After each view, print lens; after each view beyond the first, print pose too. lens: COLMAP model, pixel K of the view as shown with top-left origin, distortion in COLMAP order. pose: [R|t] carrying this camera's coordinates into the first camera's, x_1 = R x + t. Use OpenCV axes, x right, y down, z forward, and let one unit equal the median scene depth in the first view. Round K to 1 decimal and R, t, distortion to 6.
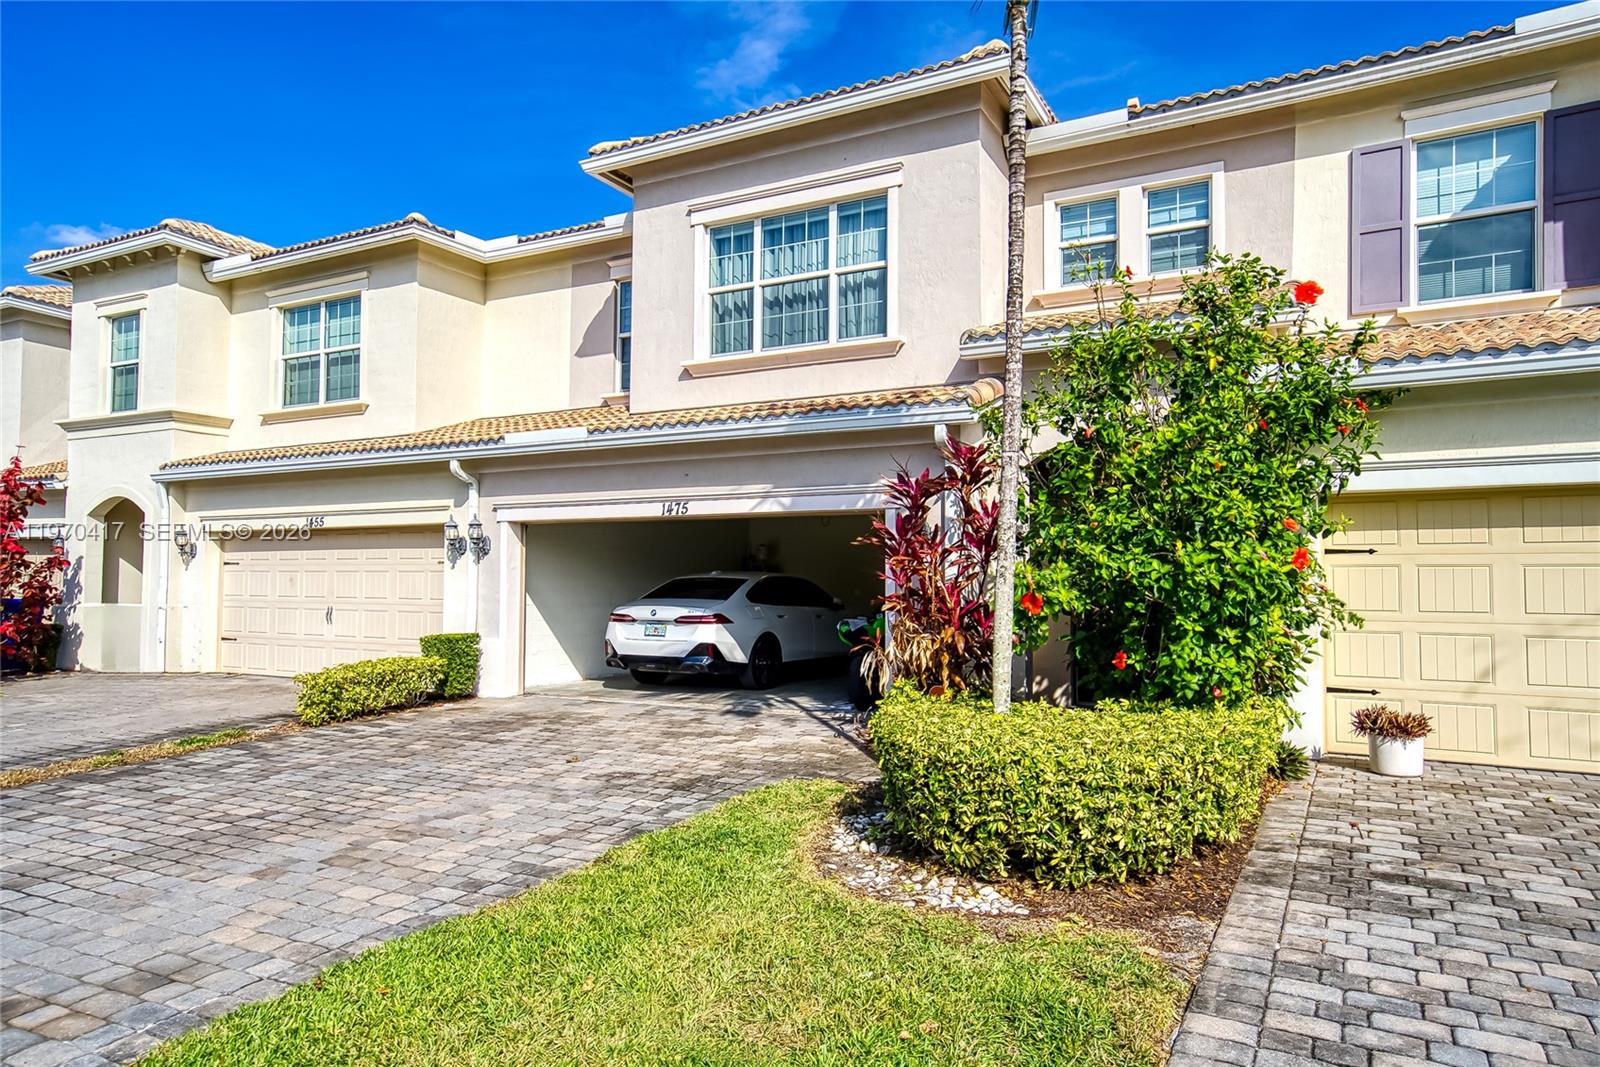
lens RADIAL K [[1007.8, 0, 800.6], [0, 1007.8, 552.1], [0, 0, 1]] dist [0.051488, 0.002962]
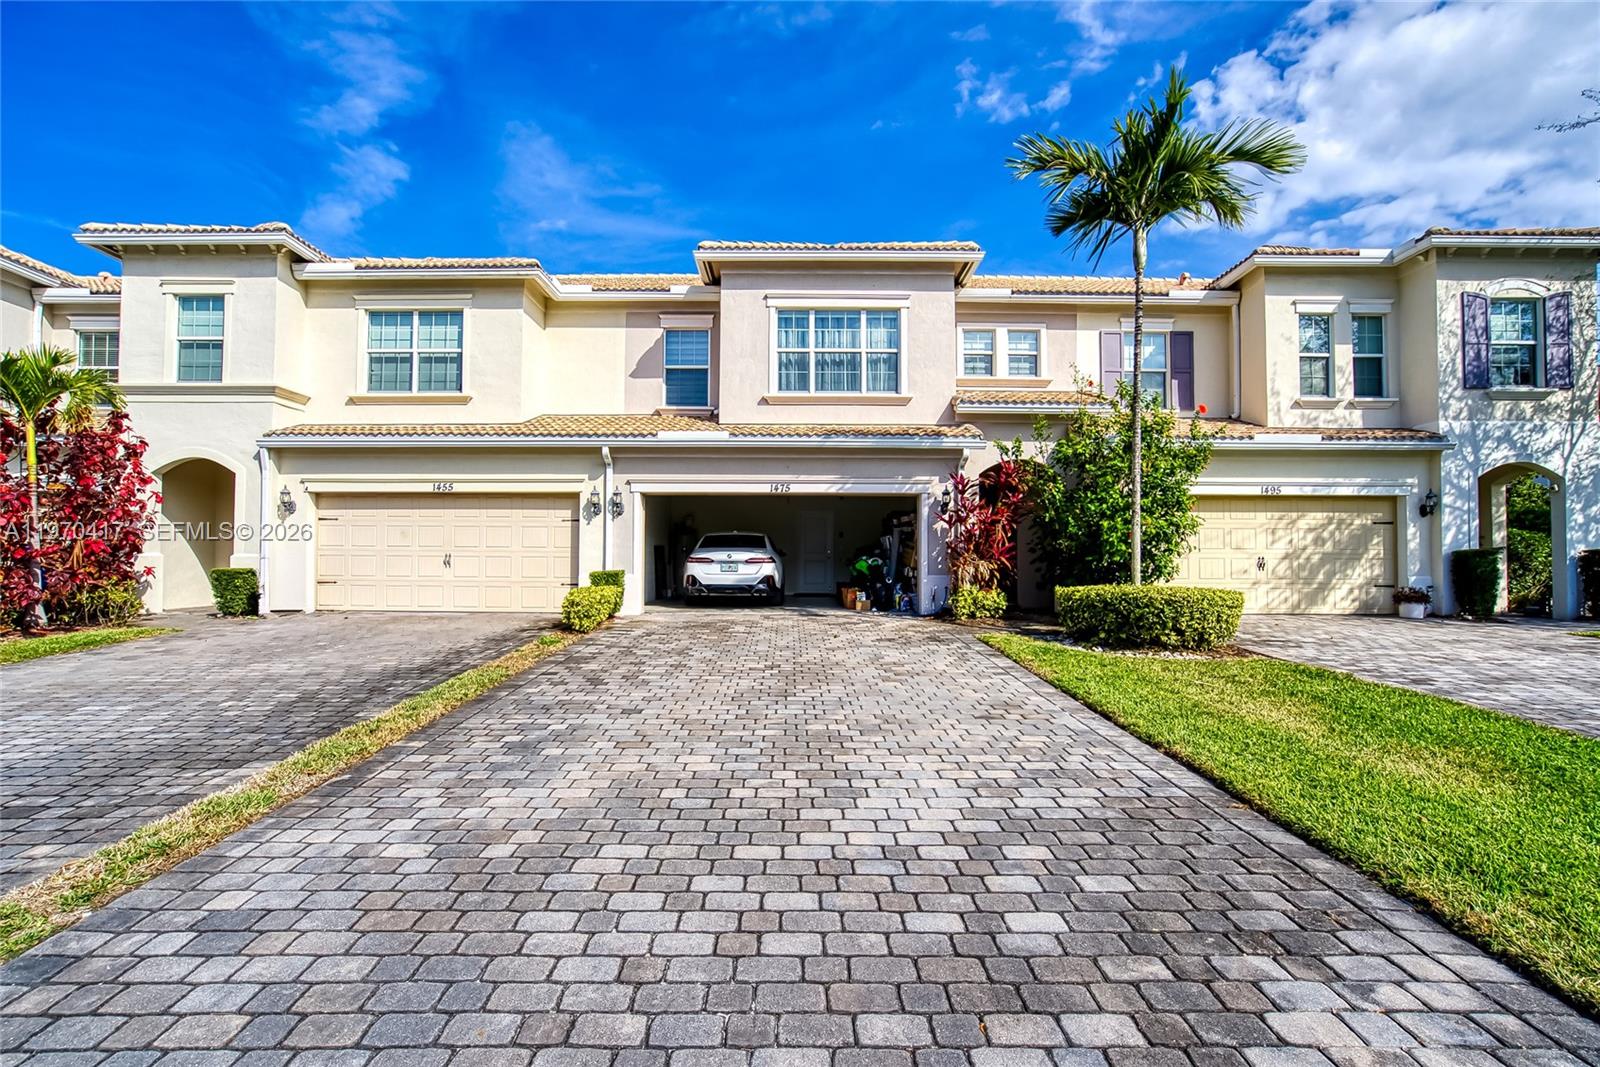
lens RADIAL K [[730.4, 0, 784.4], [0, 730.4, 537.9], [0, 0, 1]] dist [-0.003601, 0.000260]
pose [[0.880587, 0.008134, 0.473815, -0.588614], [-0.015011, 0.999830, 0.010734, 0.019635], [-0.473647, -0.016564, 0.880559, -0.003439]]
